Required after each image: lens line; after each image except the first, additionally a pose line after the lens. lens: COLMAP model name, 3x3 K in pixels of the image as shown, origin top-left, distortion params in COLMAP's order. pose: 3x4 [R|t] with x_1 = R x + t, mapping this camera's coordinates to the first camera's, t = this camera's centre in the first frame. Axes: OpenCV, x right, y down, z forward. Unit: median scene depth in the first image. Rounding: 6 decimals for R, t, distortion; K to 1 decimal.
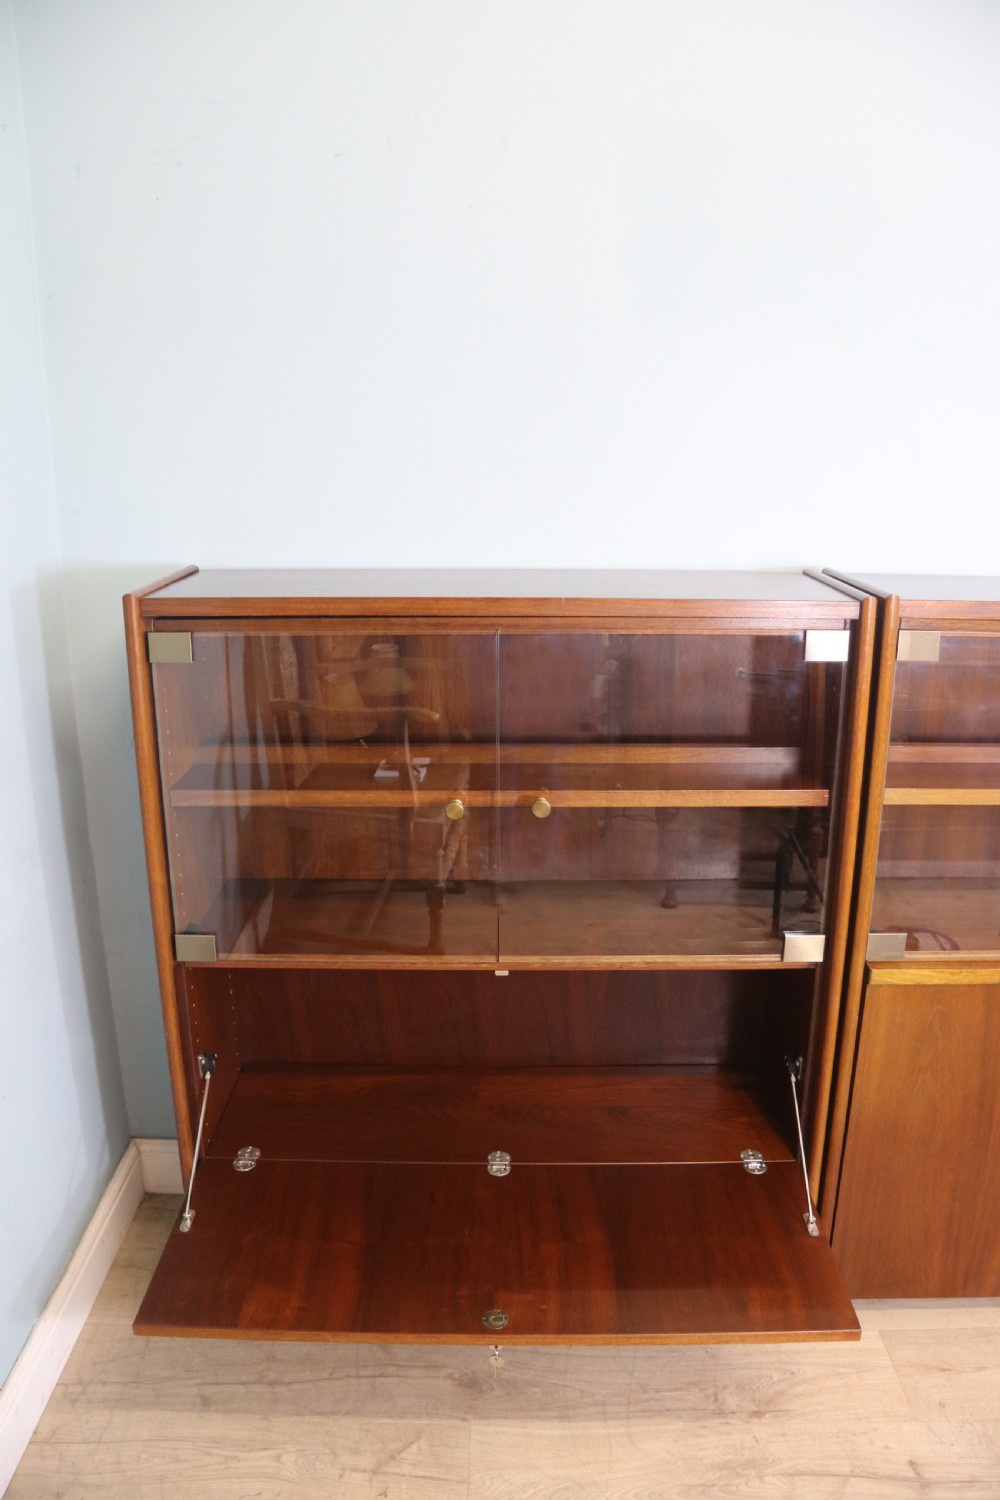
lens RADIAL K [[1135.1, 0, 500.0], [0, 1135.1, 750.0], [0, 0, 1]] dist [-0.180108, 0.120914]
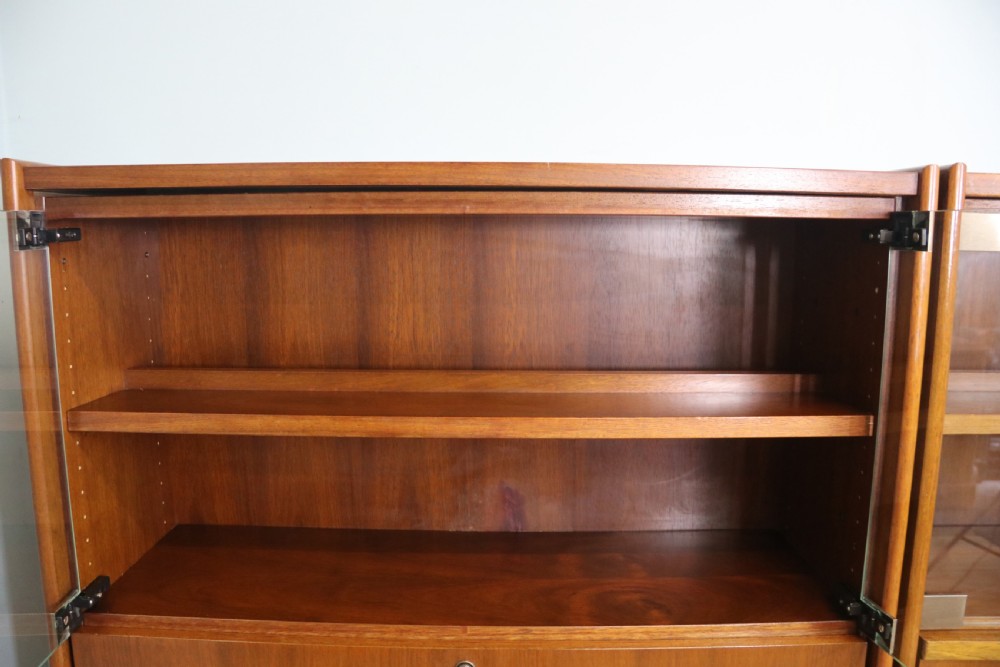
lens RADIAL K [[769.3, 0, 491.5], [0, 769.3, 338.9], [0, 0, 1]] dist [-0.178000, 0.097574]
pose [[0.999983, 0.005550, -0.001972, 0.016742], [-0.005763, 0.991161, -0.132539, 0.050777], [0.001219, 0.132548, 0.991176, 0.447278]]
